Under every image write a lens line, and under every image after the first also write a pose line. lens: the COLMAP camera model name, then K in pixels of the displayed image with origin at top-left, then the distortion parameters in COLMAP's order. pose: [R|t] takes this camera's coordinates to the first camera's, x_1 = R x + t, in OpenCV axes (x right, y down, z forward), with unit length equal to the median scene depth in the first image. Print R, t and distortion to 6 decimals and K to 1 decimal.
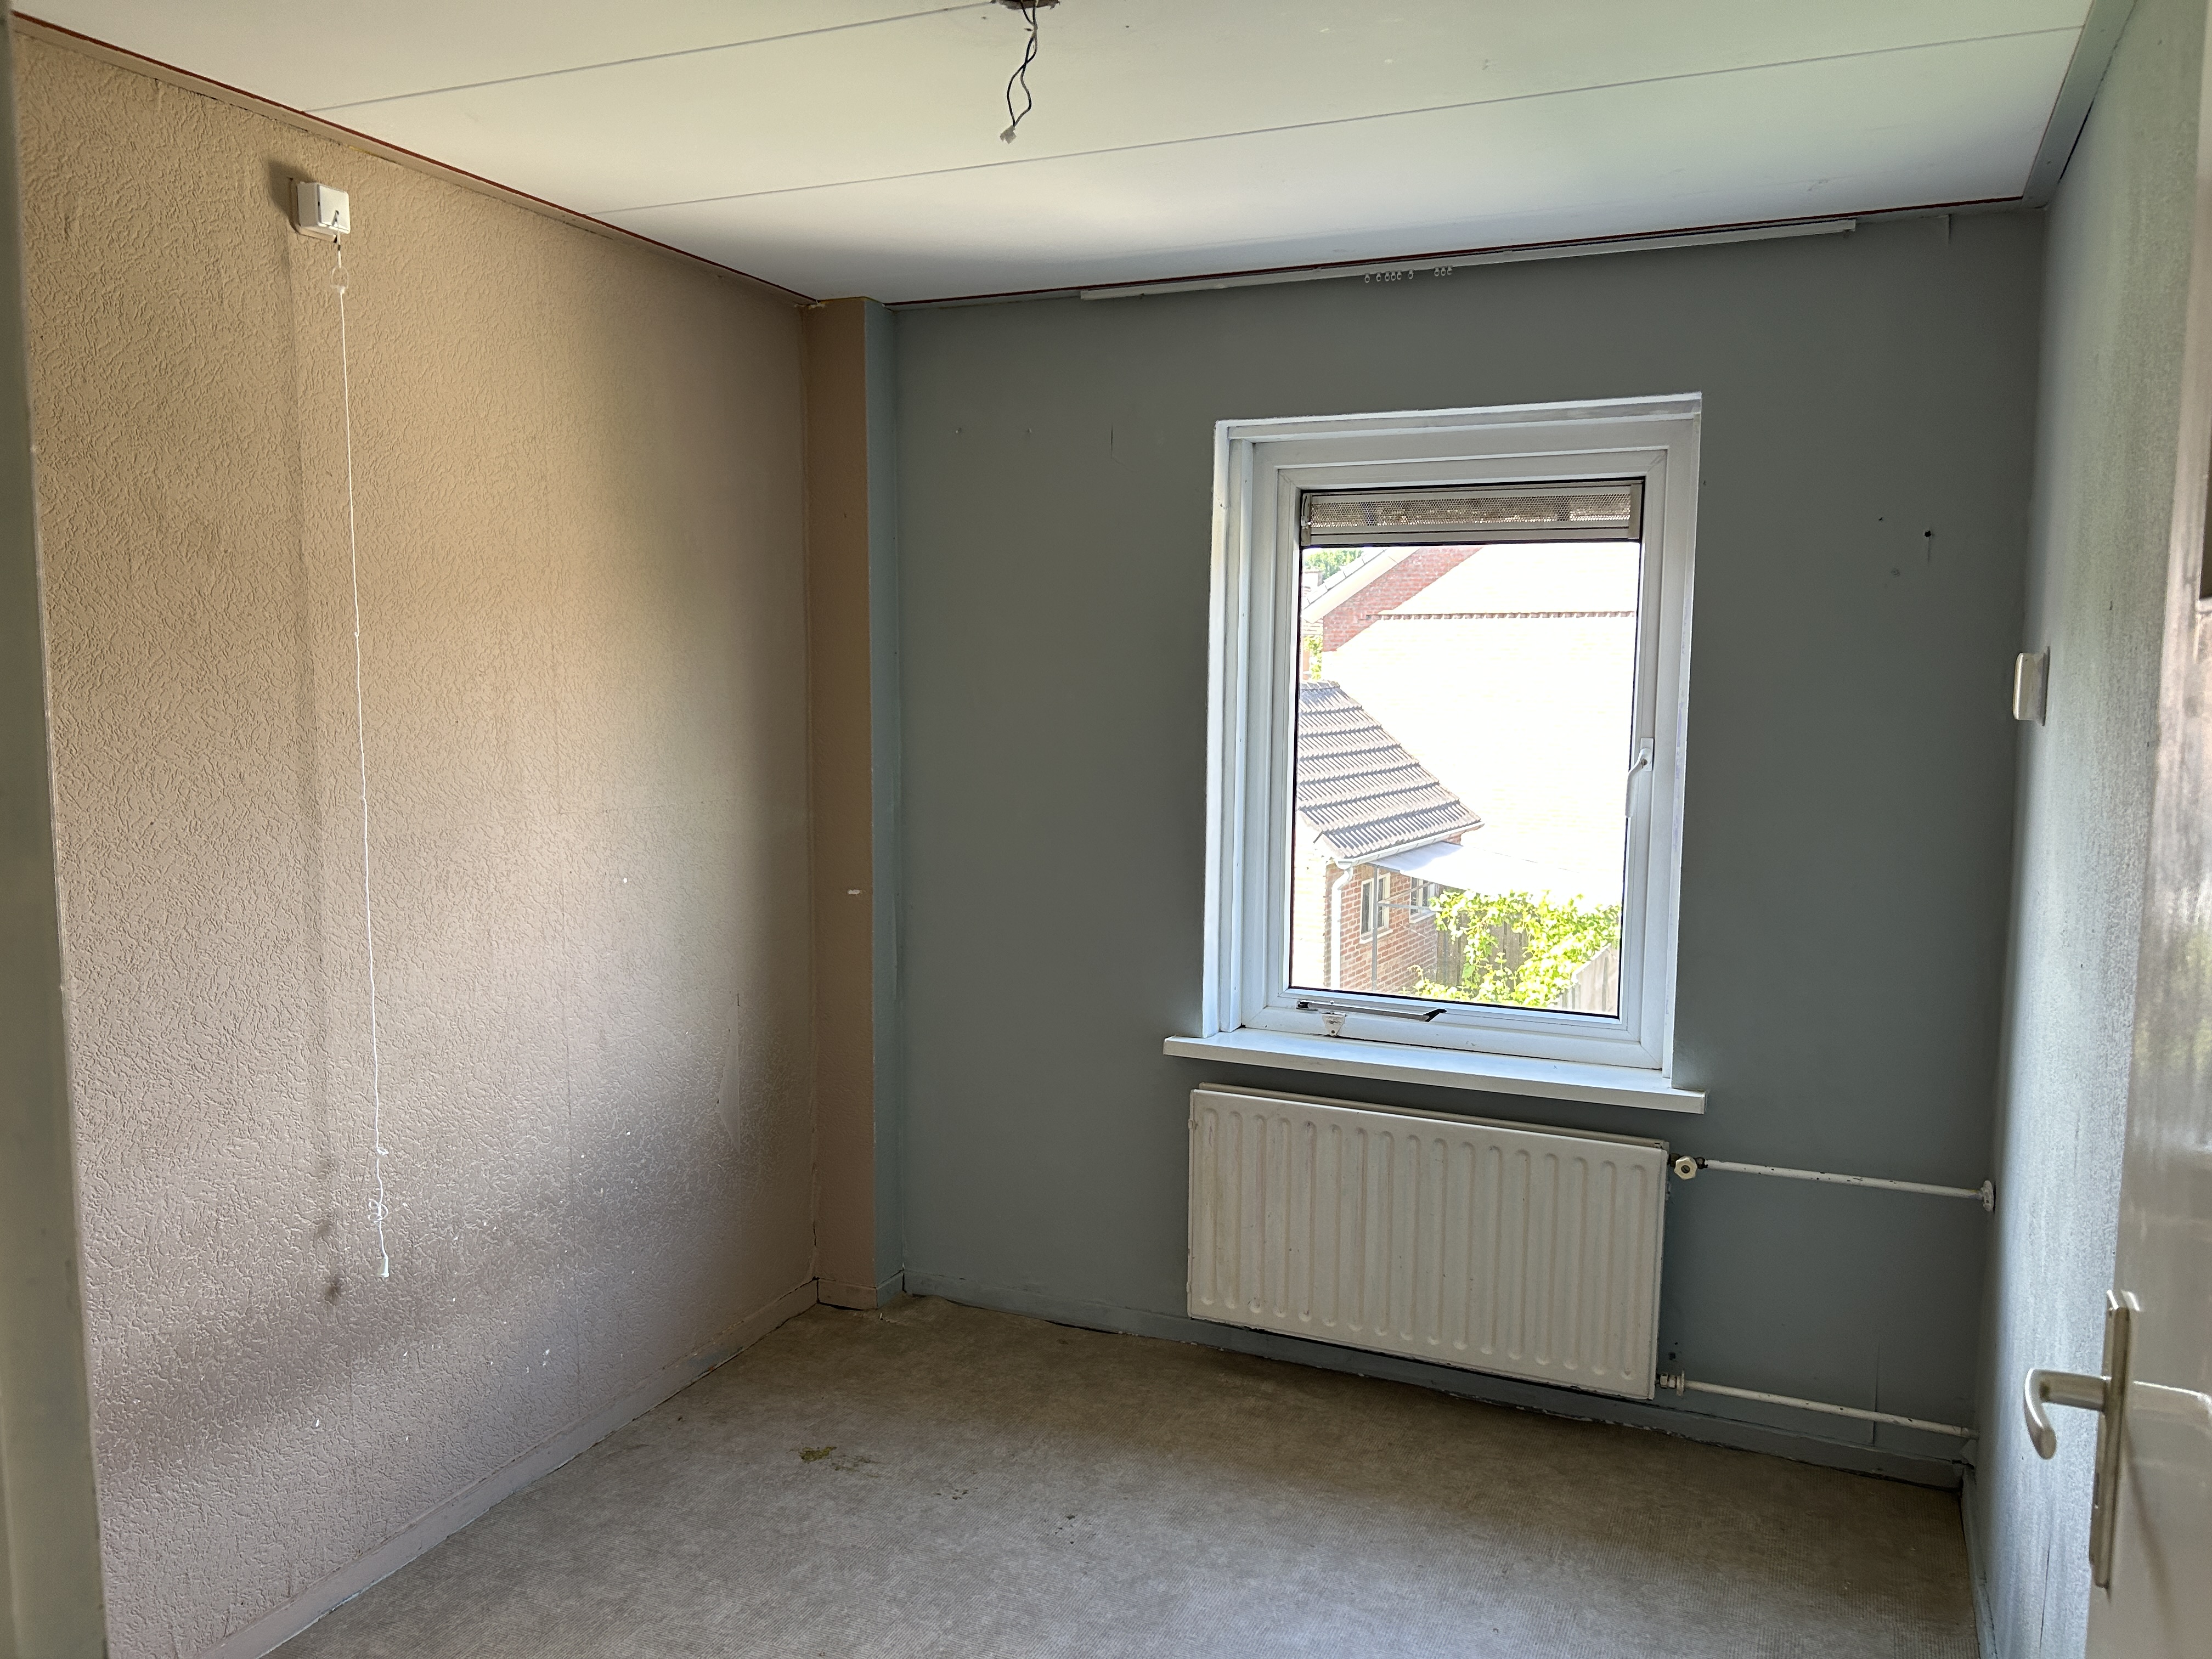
lens RADIAL K [[1690.4, 0, 1103.5], [0, 1690.4, 834.3], [0, 0, 1]] dist [0.034213, -0.018895]
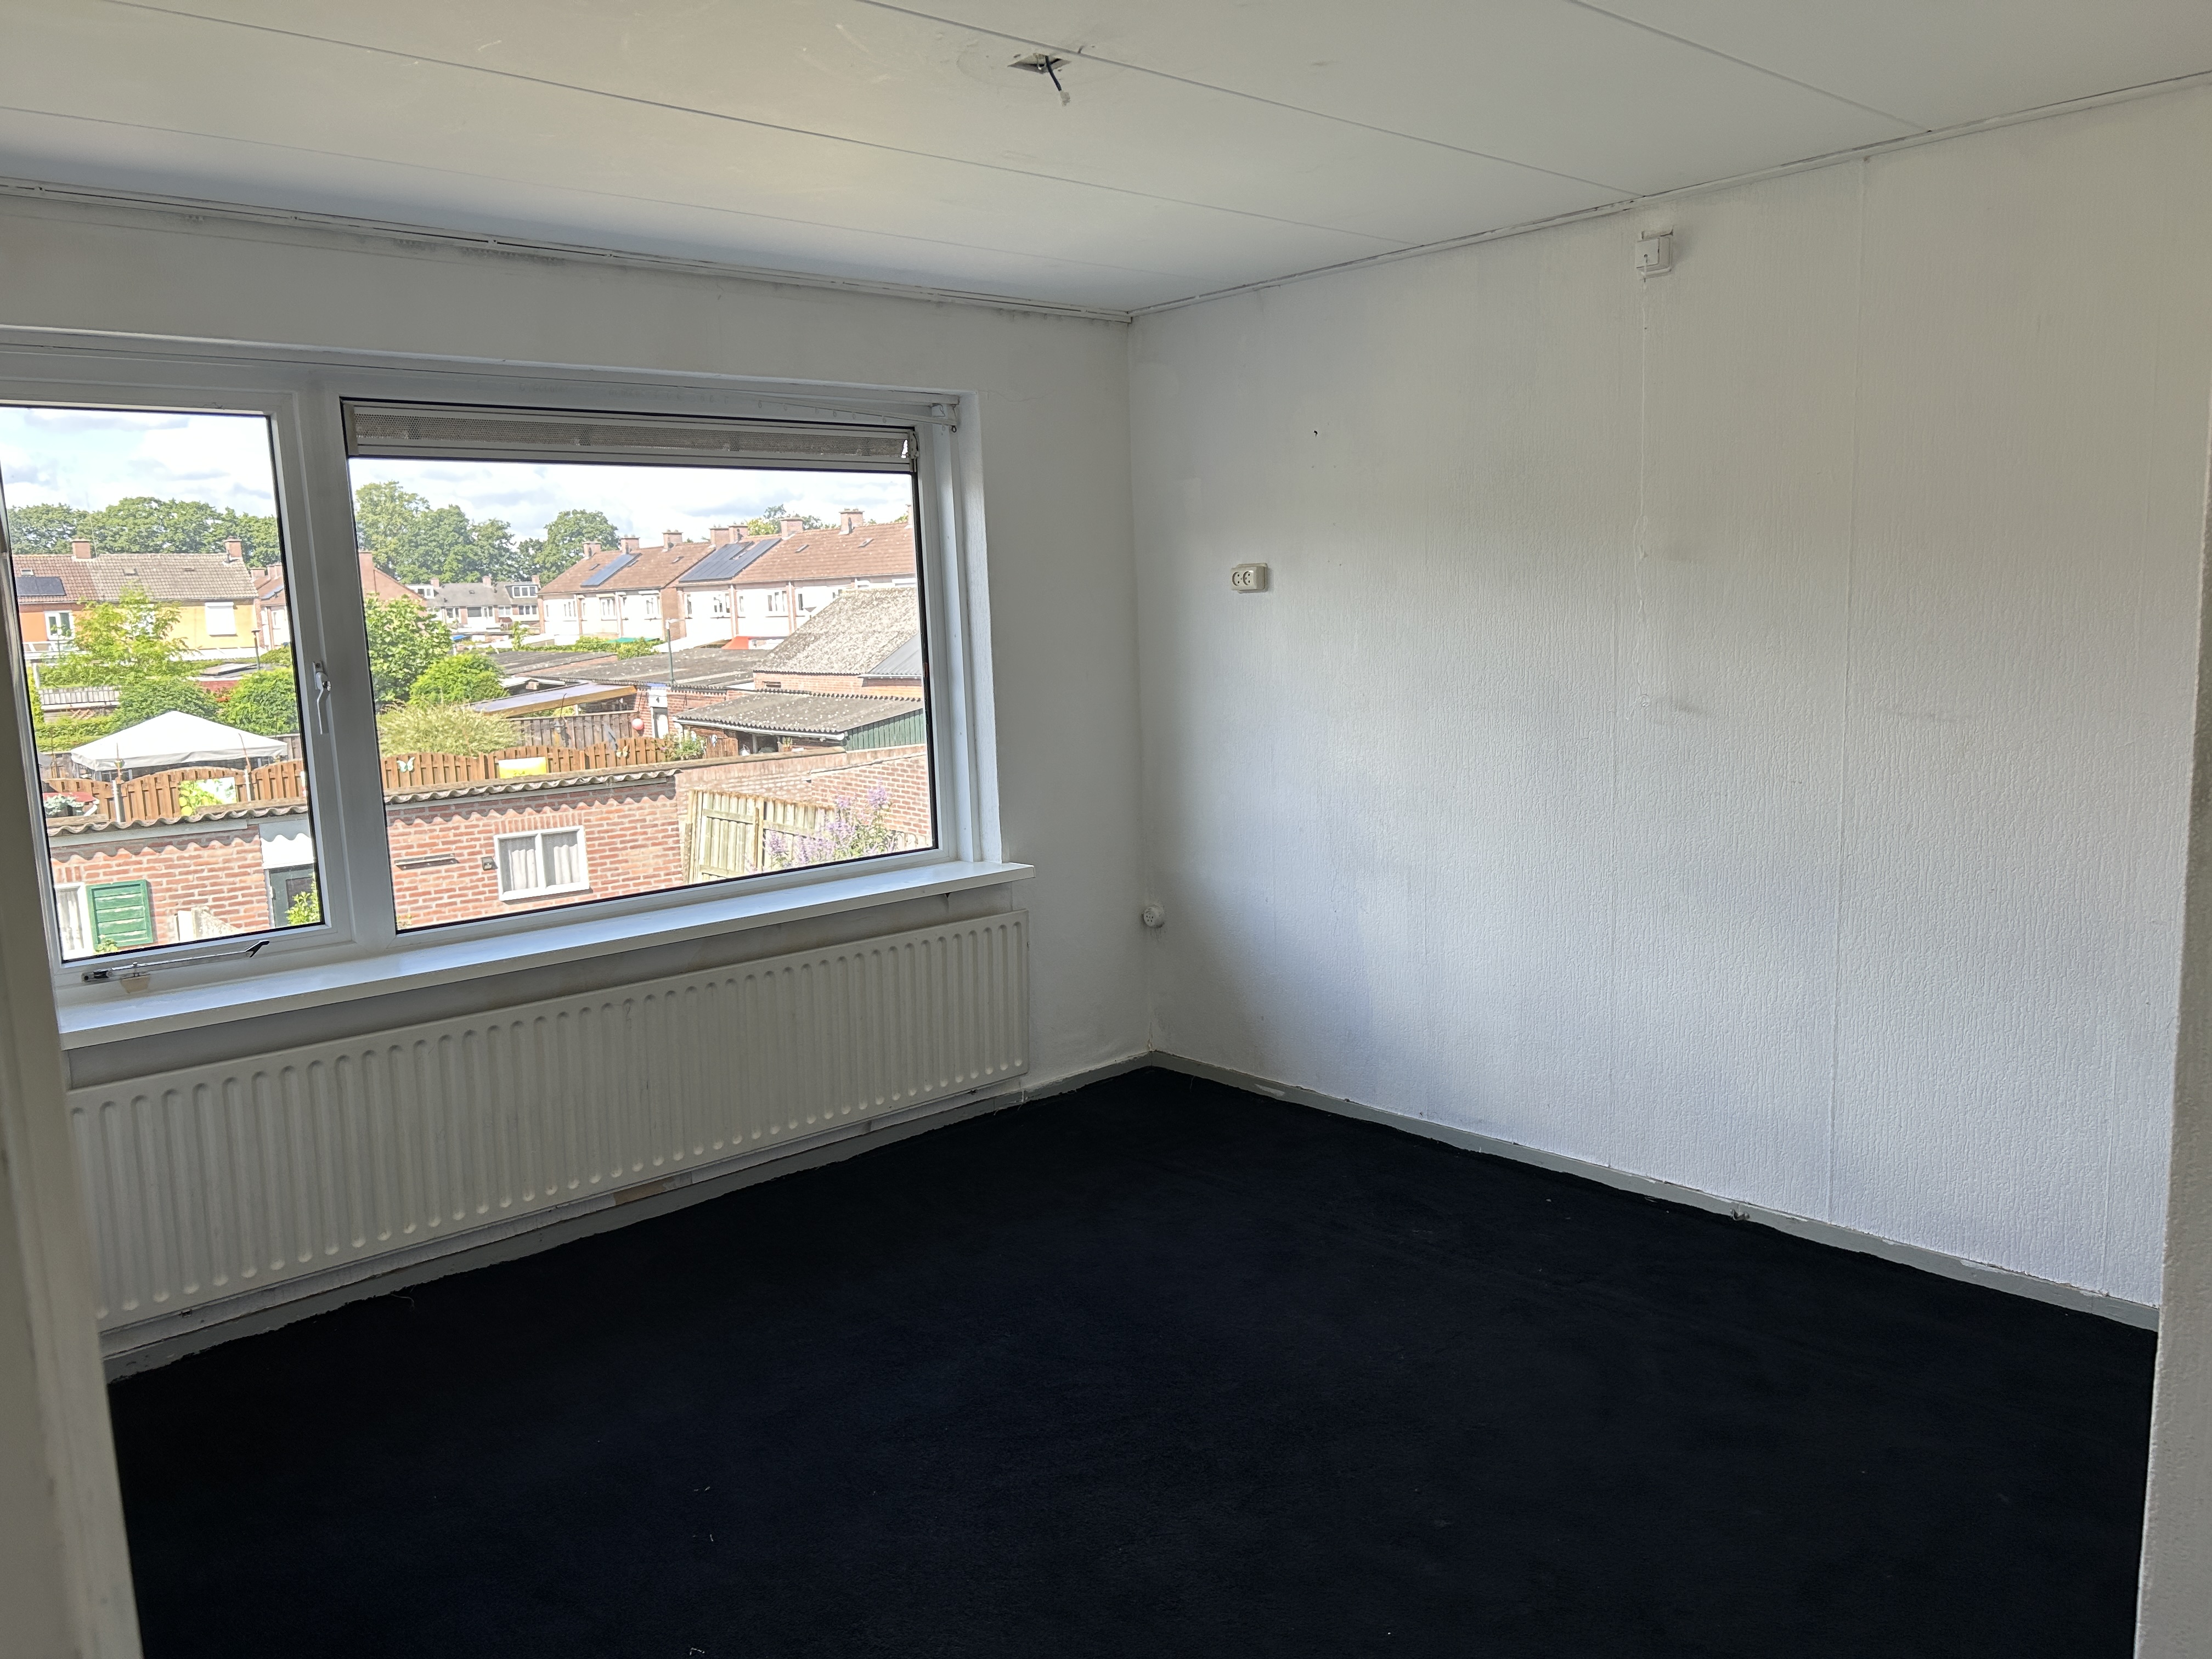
lens RADIAL K [[1690.4, 0, 1104.7], [0, 1690.4, 825.0], [0, 0, 1]] dist [0.034213, -0.018895]
pose [[0.422553, -0.167210, 0.890781, -0.594661], [0.116195, 0.984718, 0.129724, -0.040293], [-0.898859, 0.048689, 0.435524, 0.208530]]
